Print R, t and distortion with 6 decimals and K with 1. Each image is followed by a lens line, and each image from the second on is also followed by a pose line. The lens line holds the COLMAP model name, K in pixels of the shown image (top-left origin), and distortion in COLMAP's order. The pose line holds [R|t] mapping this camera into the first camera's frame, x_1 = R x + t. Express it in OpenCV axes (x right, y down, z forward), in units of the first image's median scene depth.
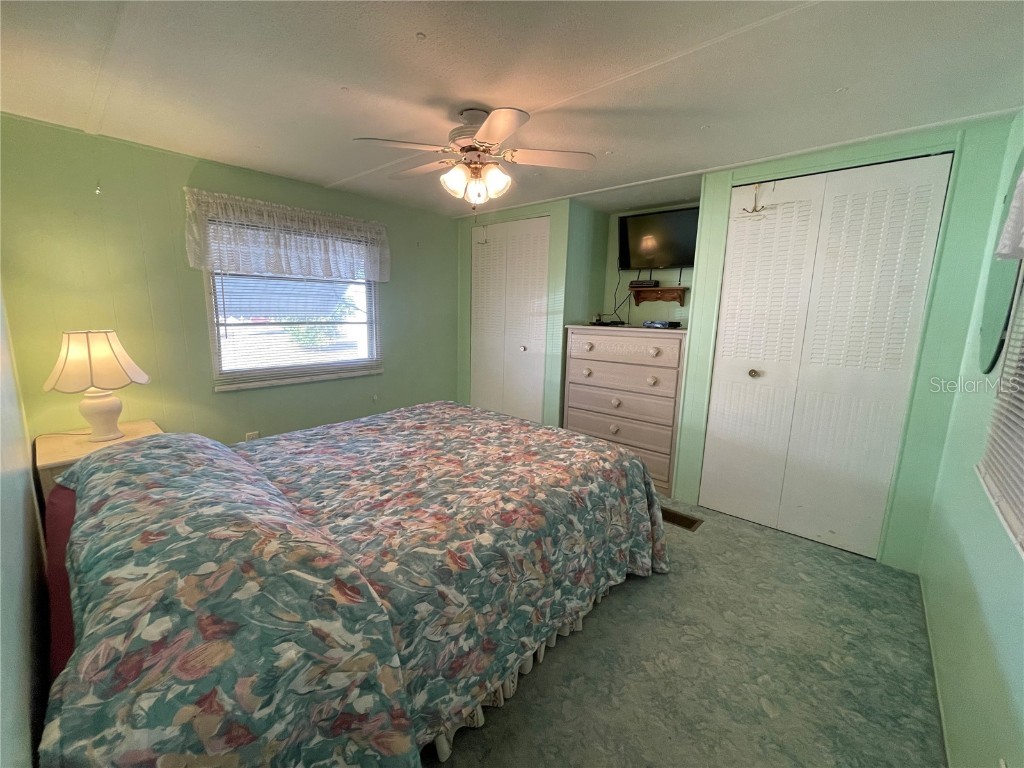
lens RADIAL K [[413.2, 0, 515.7], [0, 413.2, 381.1], [0, 0, 1]] dist [-0.004240, -0.001066]
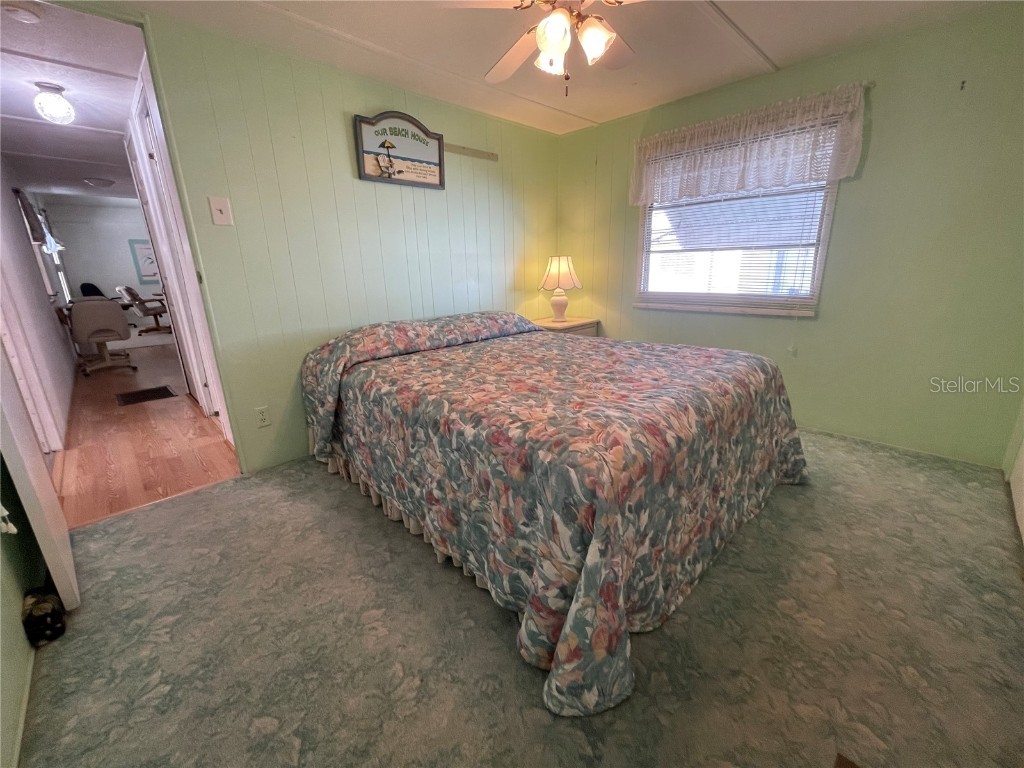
lens RADIAL K [[413.2, 0, 509.9], [0, 413.2, 380.2], [0, 0, 1]] dist [-0.004240, -0.001066]
pose [[-0.070514, 0.252844, -0.964934, 0.791154], [-0.149876, 0.953675, 0.260846, -0.043825], [0.986187, 0.163014, -0.029353, 0.941528]]
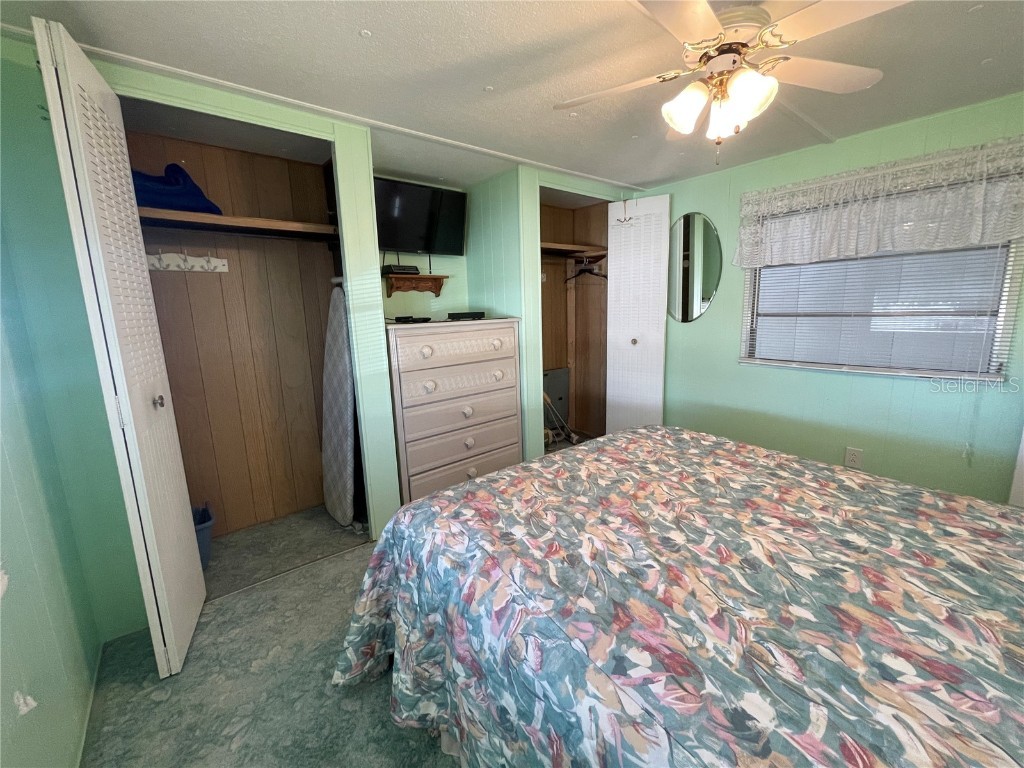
lens RADIAL K [[413.2, 0, 510.2], [0, 413.2, 382.9], [0, 0, 1]] dist [-0.004240, -0.001066]
pose [[0.166408, -0.199027, 0.965762, -0.830514], [0.201379, 0.965635, 0.164301, -0.195960], [-0.965275, 0.167143, 0.200769, 1.180111]]
